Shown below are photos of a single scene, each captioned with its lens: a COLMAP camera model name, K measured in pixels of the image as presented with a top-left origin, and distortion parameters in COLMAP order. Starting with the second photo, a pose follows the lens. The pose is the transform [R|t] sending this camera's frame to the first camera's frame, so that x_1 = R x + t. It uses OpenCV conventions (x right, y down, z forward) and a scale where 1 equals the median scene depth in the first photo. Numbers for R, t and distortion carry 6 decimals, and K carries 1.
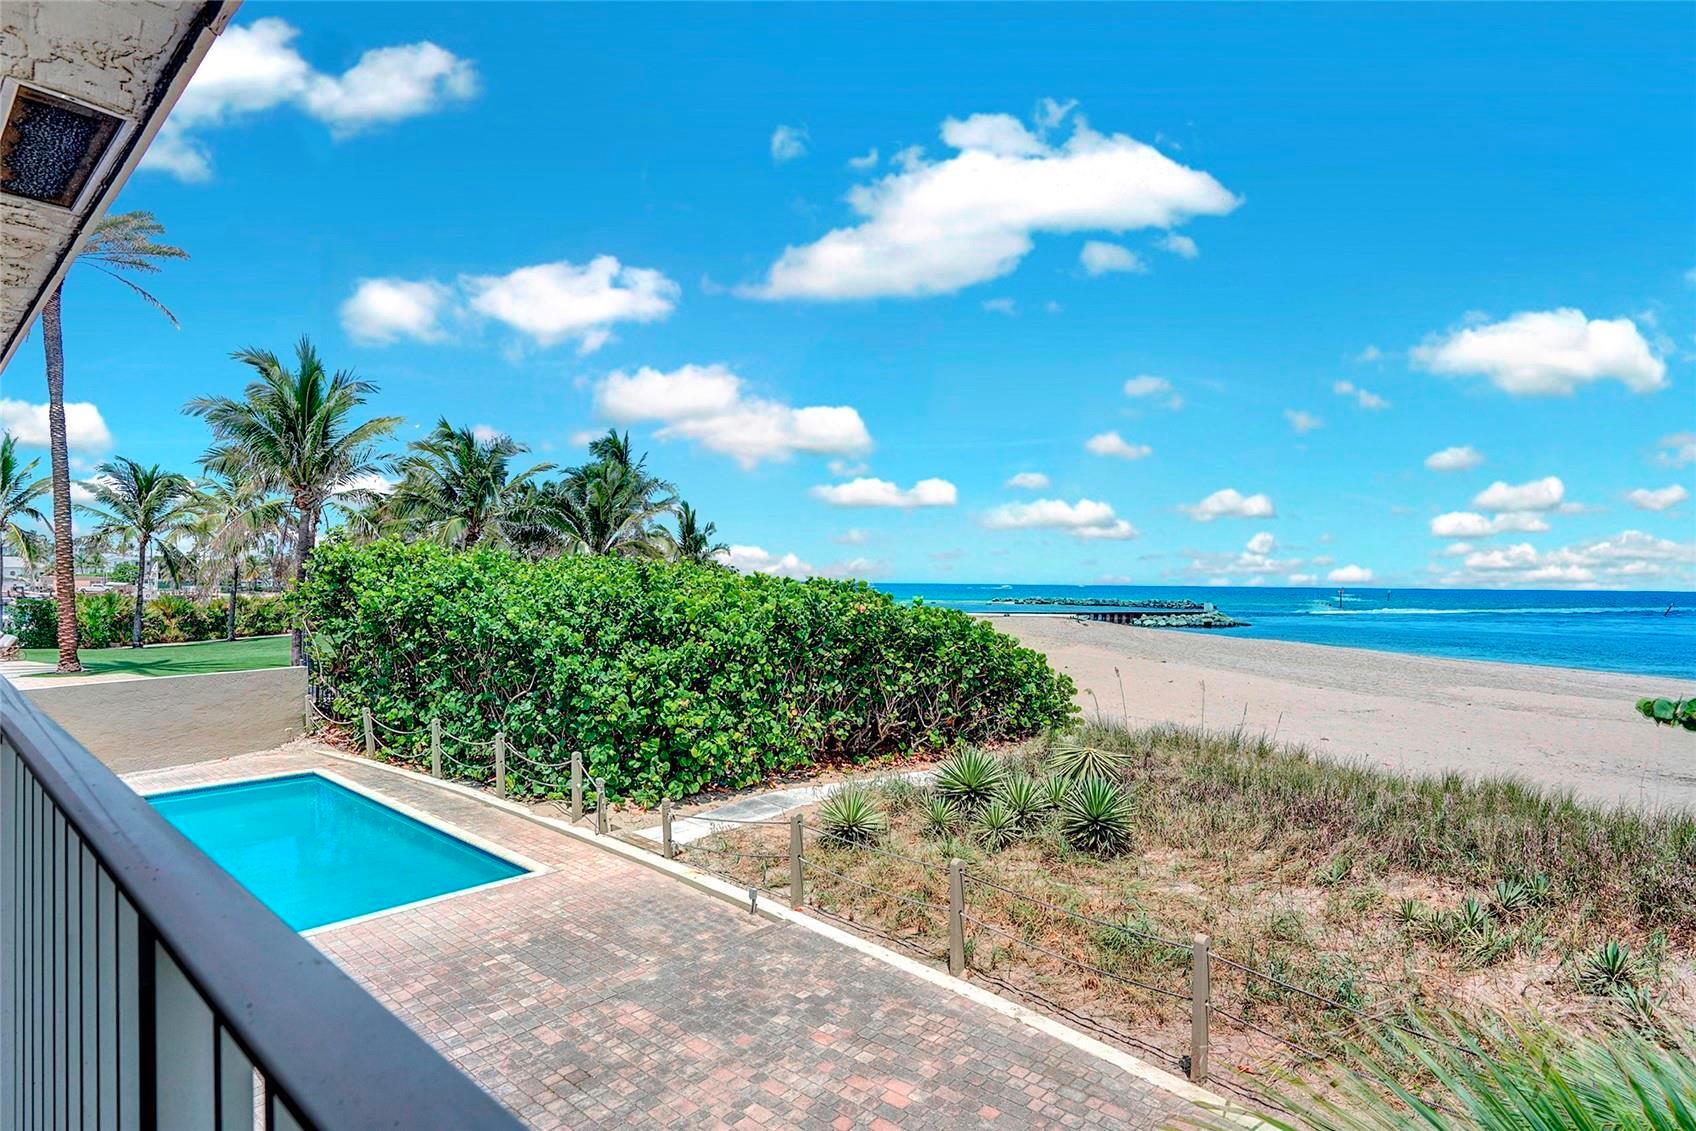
lens RADIAL K [[880.5, 0, 838.1], [0, 880.5, 575.8], [0, 0, 1]] dist [-0.051474, 0.017479]
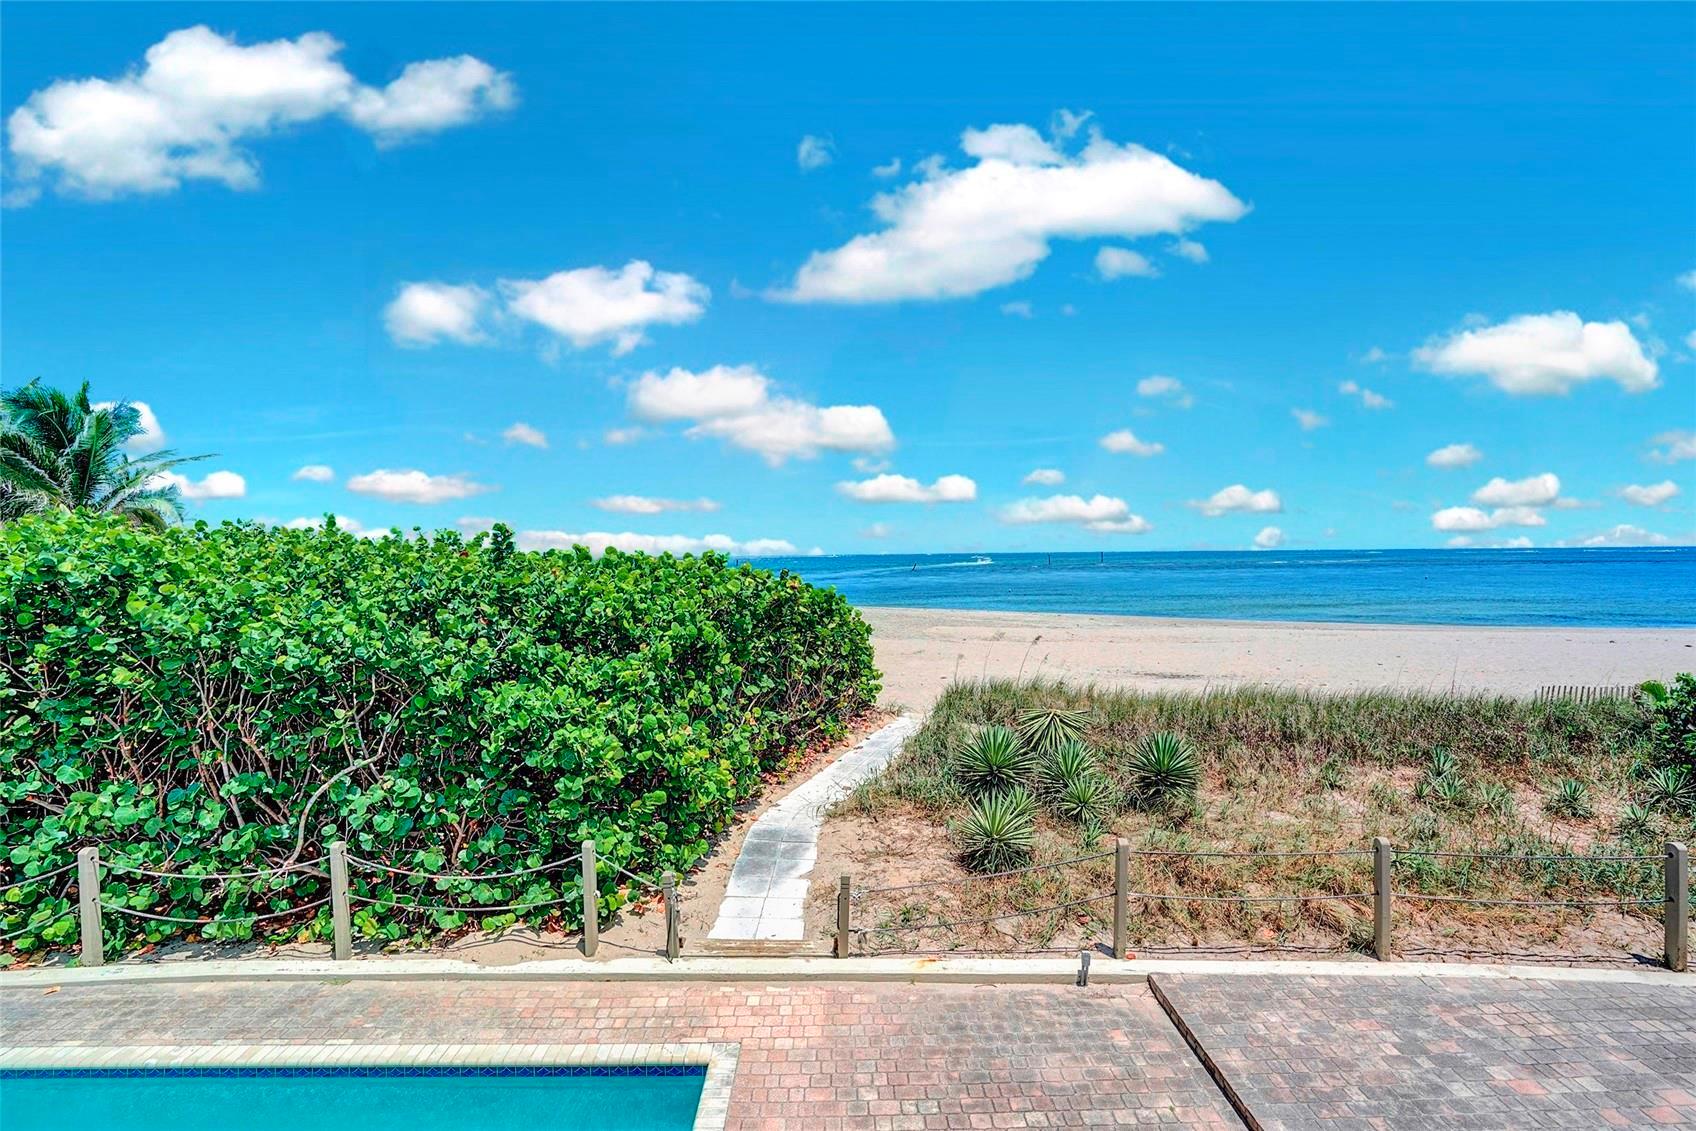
lens RADIAL K [[787.7, 0, 848.4], [0, 787.7, 555.3], [0, 0, 1]] dist [-0.054602, 0.021690]
pose [[0.737985, -0.016938, 0.674604, -0.619050], [0.011883, 0.999856, 0.012104, -0.003366], [-0.674712, -0.000916, 0.738080, 0.556621]]
